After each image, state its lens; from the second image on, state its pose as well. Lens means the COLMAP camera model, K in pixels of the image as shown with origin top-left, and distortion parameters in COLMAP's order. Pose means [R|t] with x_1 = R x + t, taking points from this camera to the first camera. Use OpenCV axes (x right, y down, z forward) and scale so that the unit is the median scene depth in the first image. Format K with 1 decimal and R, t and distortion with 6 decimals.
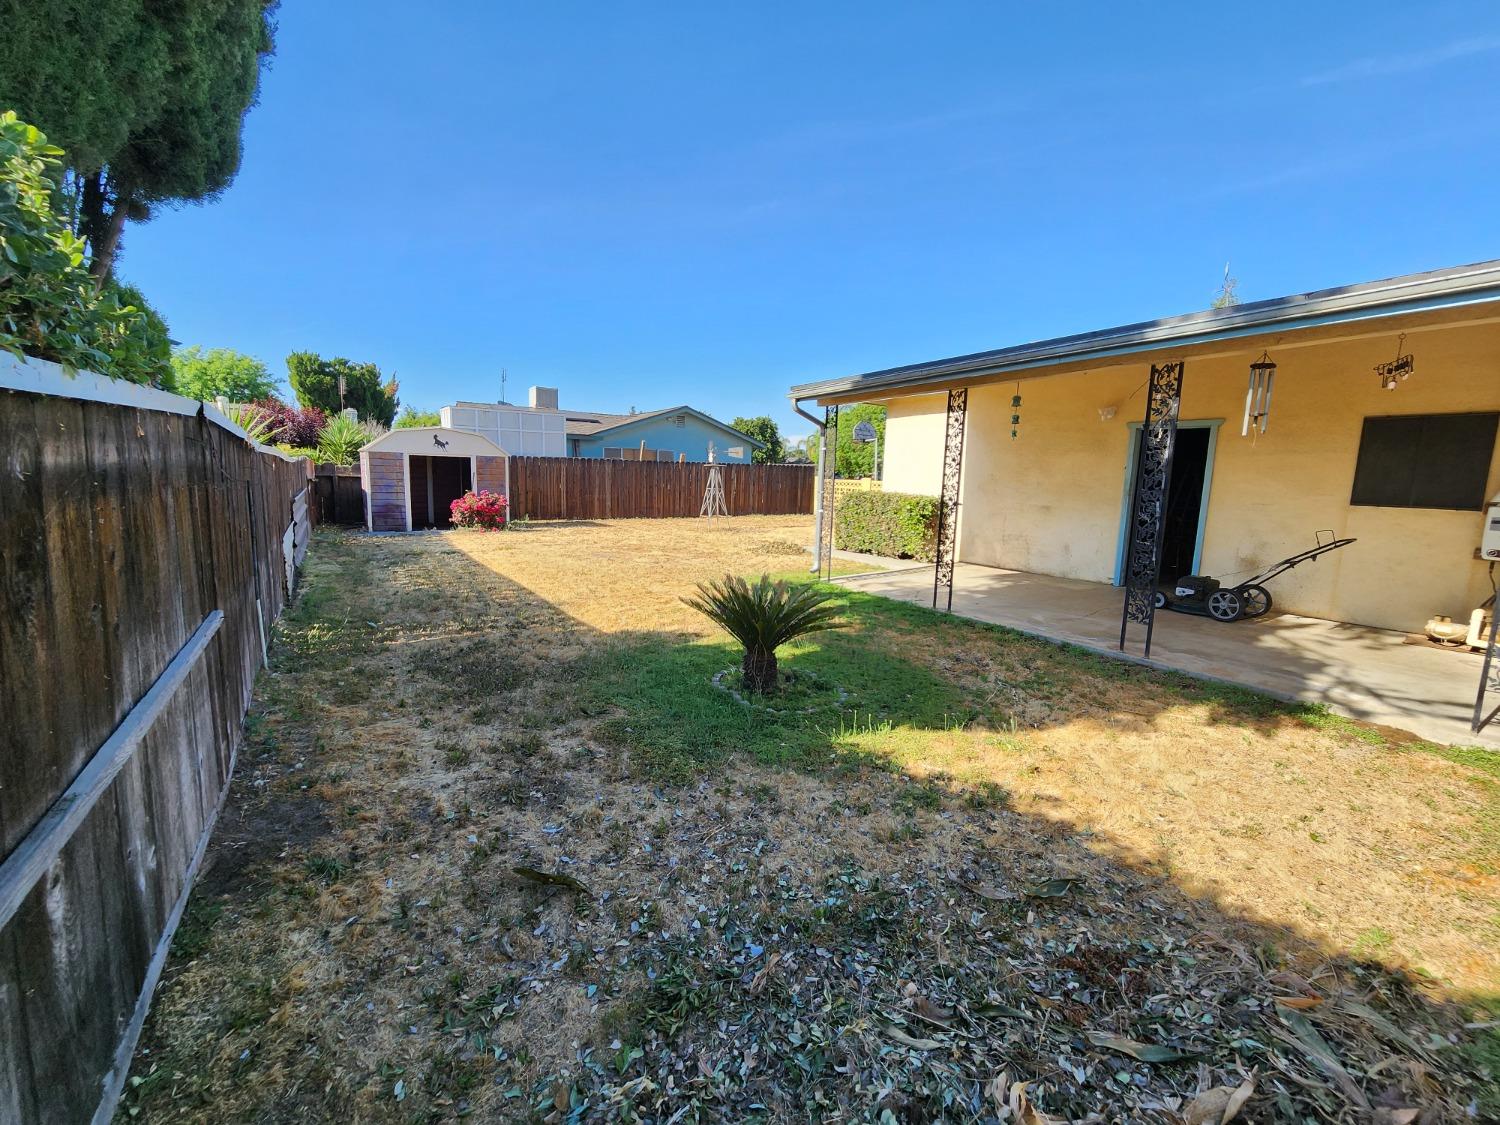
lens RADIAL K [[623.9, 0, 750.5], [0, 623.9, 560.2], [0, 0, 1]] dist [0.002435, -0.001453]
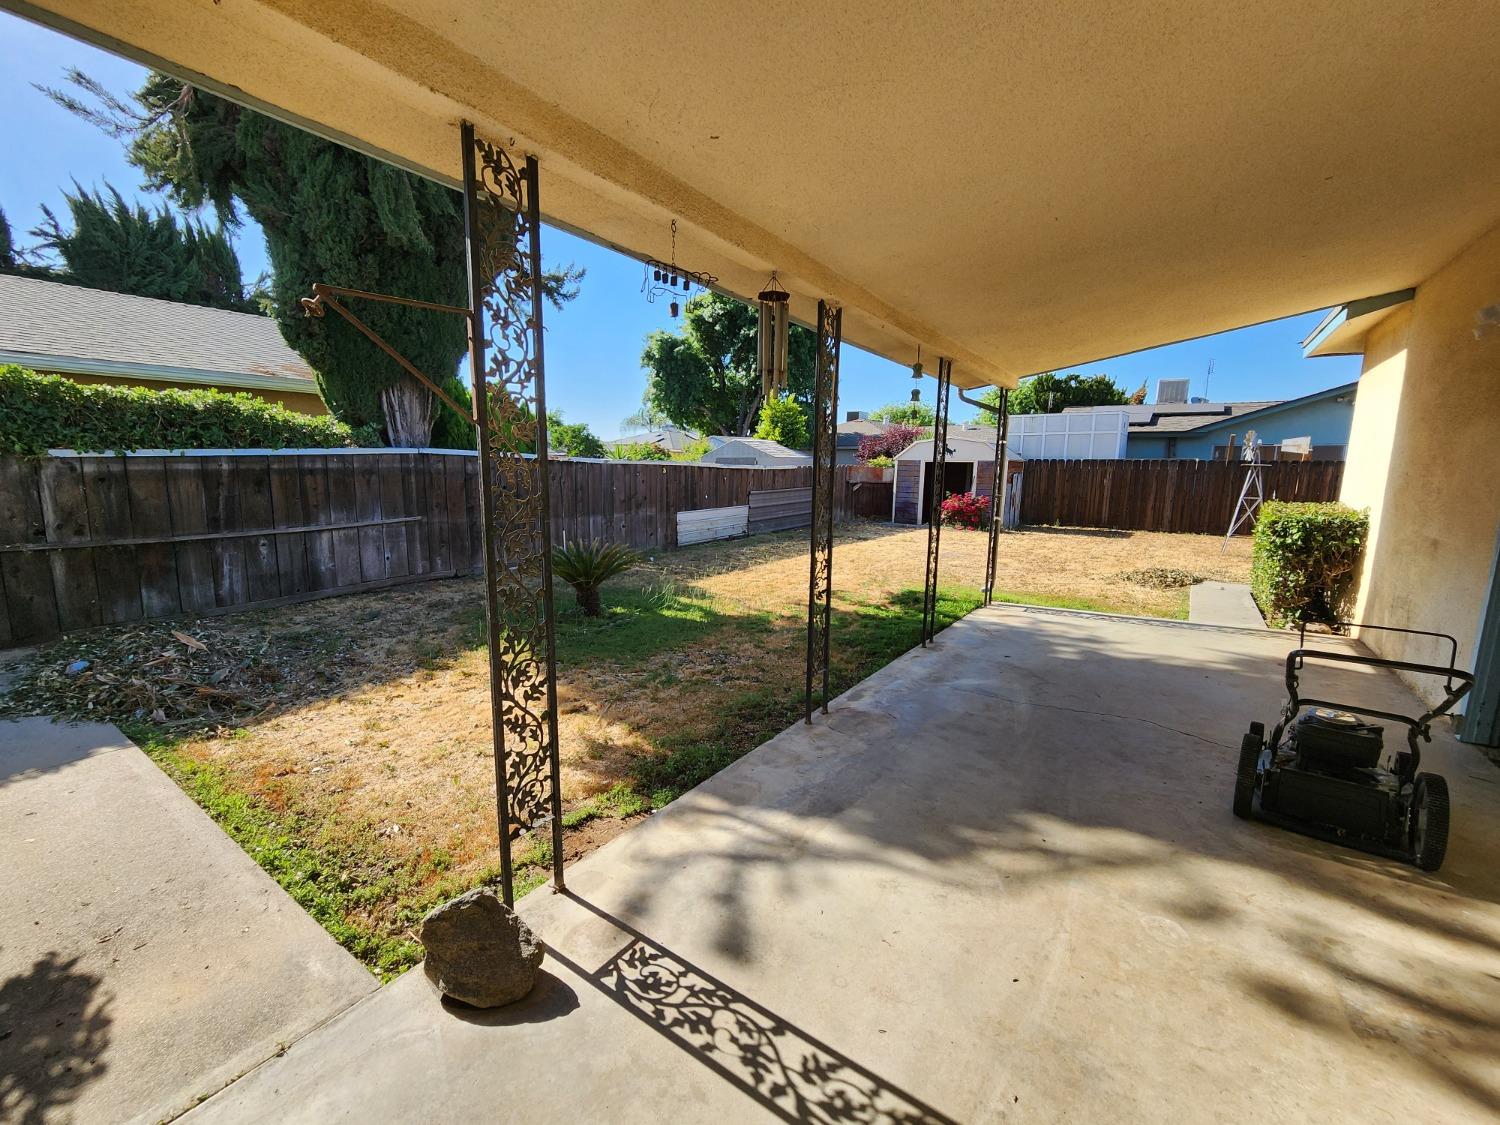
lens RADIAL K [[623.9, 0, 751.0], [0, 623.9, 560.6], [0, 0, 1]] dist [0.002435, -0.001453]
pose [[0.371539, 0.120437, -0.920572, 0.444308], [-0.130583, 0.988473, 0.076617, -0.026078], [0.919188, 0.091745, 0.382983, 0.230854]]
